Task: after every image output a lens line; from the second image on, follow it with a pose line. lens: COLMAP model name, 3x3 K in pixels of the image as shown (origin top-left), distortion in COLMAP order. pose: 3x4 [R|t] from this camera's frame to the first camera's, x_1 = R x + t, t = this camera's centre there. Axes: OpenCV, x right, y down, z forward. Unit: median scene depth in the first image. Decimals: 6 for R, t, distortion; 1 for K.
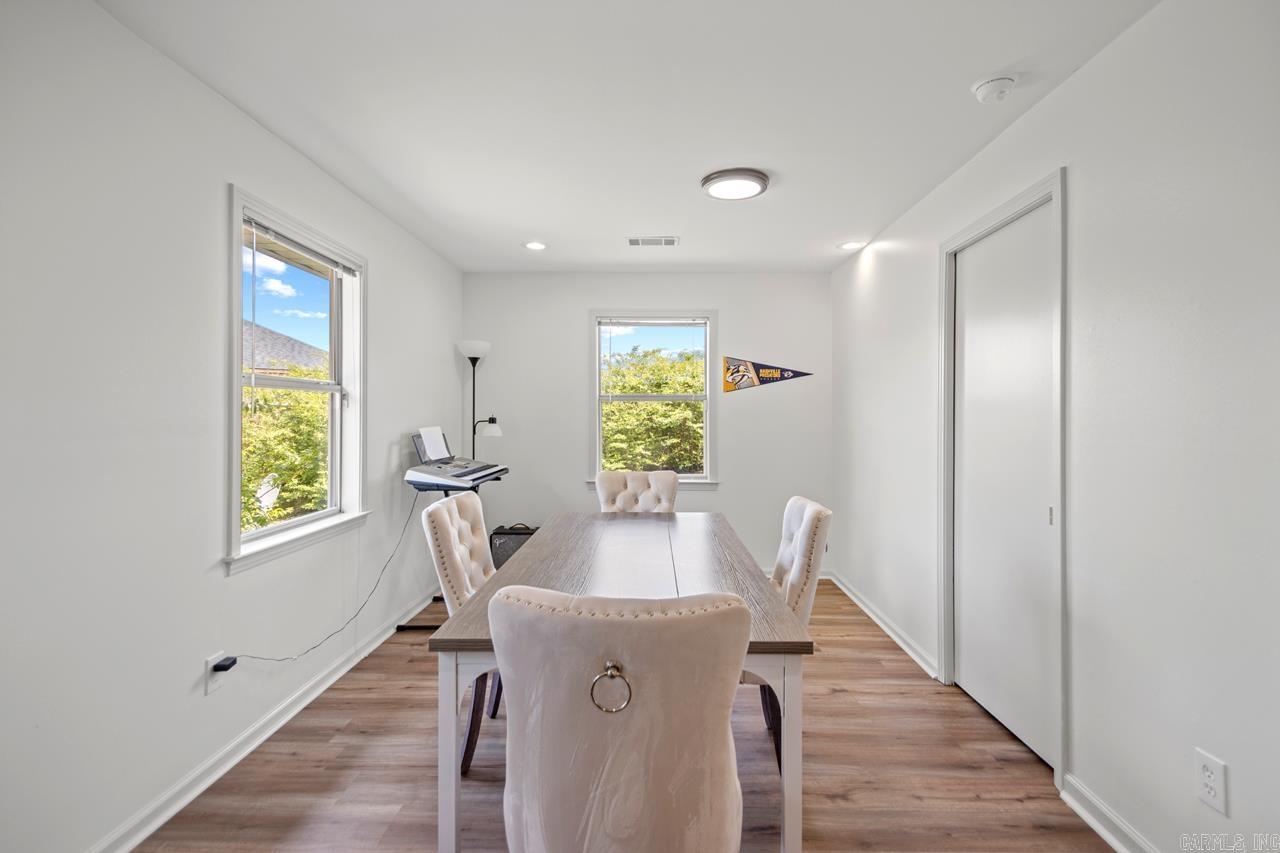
lens RADIAL K [[598.3, 0, 665.7], [0, 598.3, 421.3], [0, 0, 1]] dist [-0.001287, -0.000221]
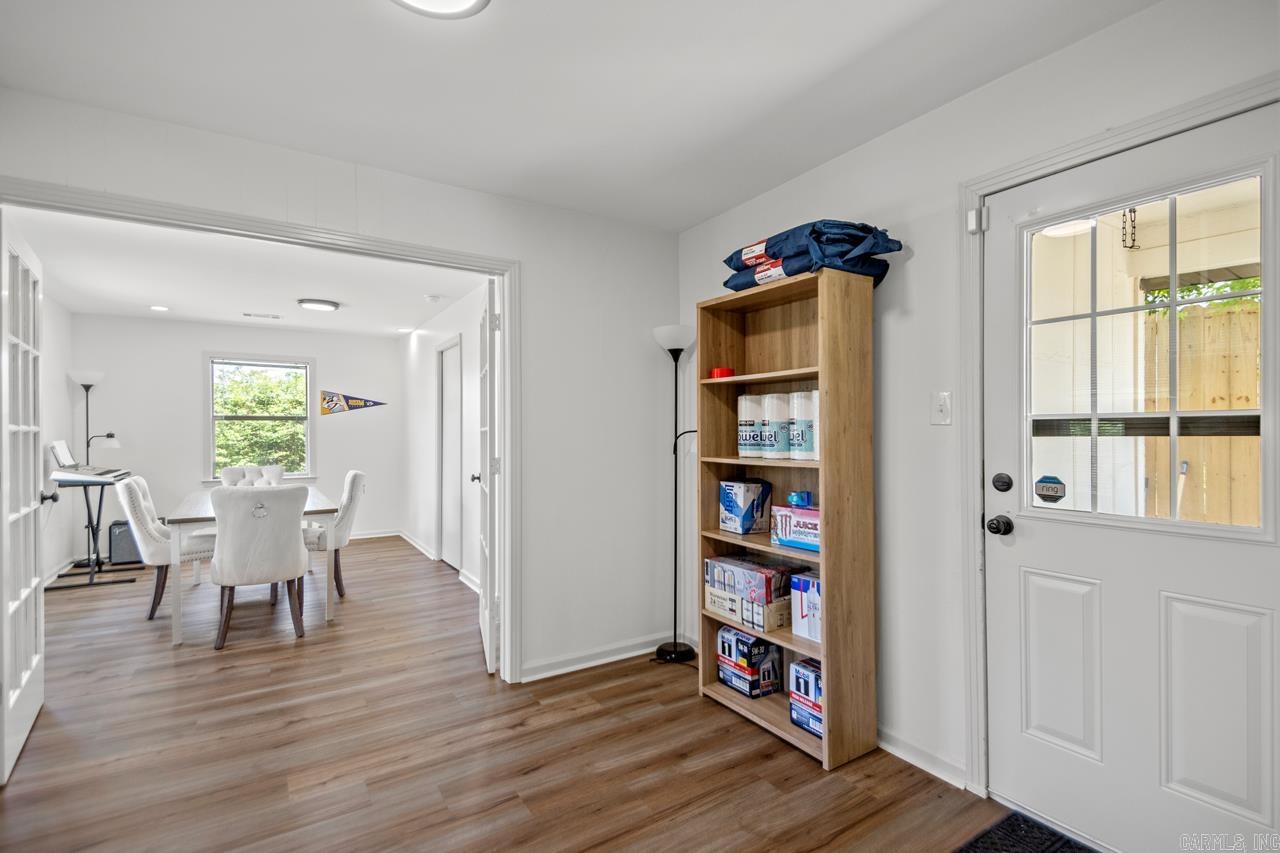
lens RADIAL K [[595.6, 0, 665.5], [0, 595.6, 433.3], [0, 0, 1]] dist [0.001209, -0.000327]
pose [[0.832809, -0.007649, 0.553508, -0.011061], [0.010057, 0.999949, -0.001313, 0.009114], [-0.553470, 0.006660, 0.832843, -0.958556]]
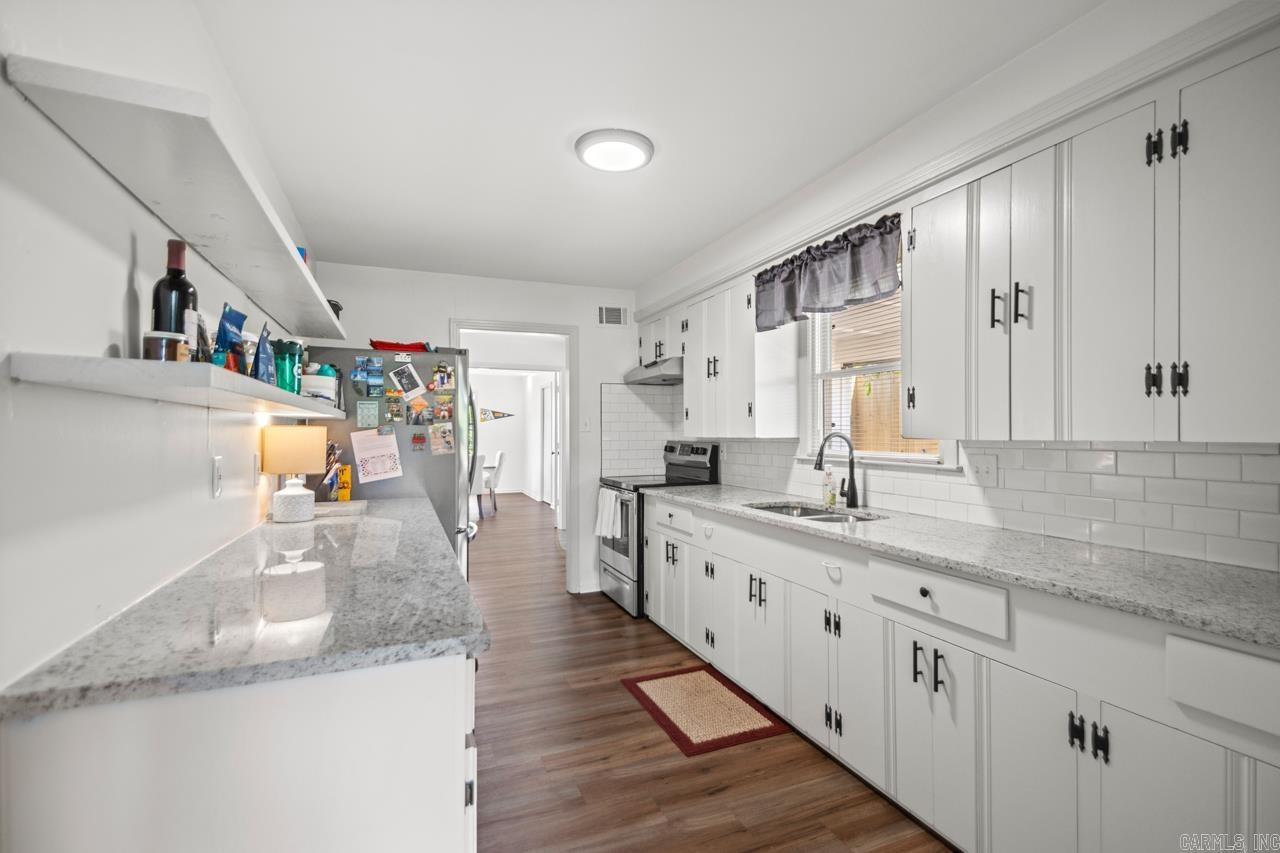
lens RADIAL K [[595.6, 0, 665.5], [0, 595.6, 433.3], [0, 0, 1]] dist [0.001209, -0.000327]
pose [[0.918617, -0.006737, 0.395091, -0.265110], [0.007105, 0.999975, 0.000532, 0.006181], [-0.395085, 0.002318, 0.918642, -2.403490]]
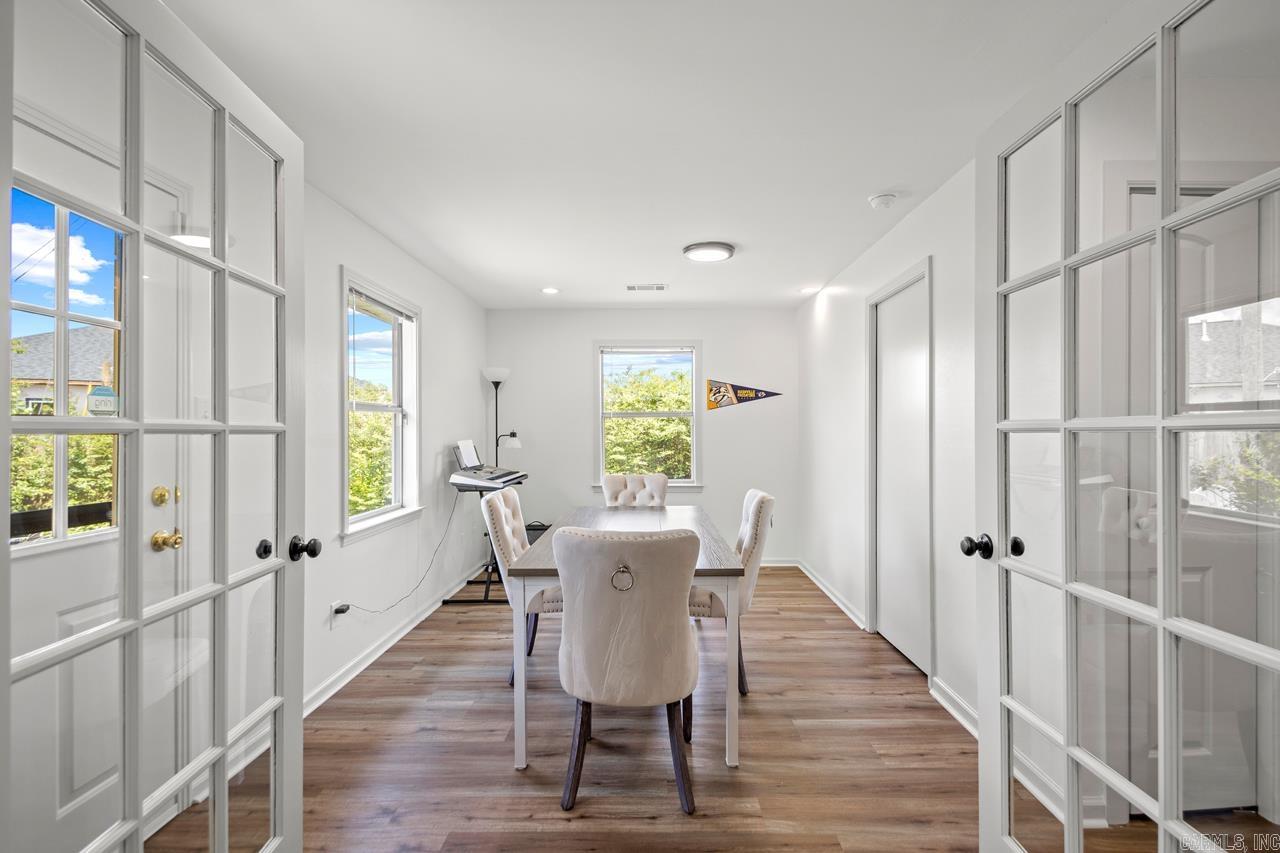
lens RADIAL K [[595.6, 0, 665.5], [0, 595.6, 433.3], [0, 0, 1]] dist [0.001209, -0.000327]
pose [[0.999969, -0.005988, 0.005139, 0.010803], [0.006005, 0.999977, -0.003216, 0.001845], [-0.005119, 0.003247, 0.999982, -0.256219]]
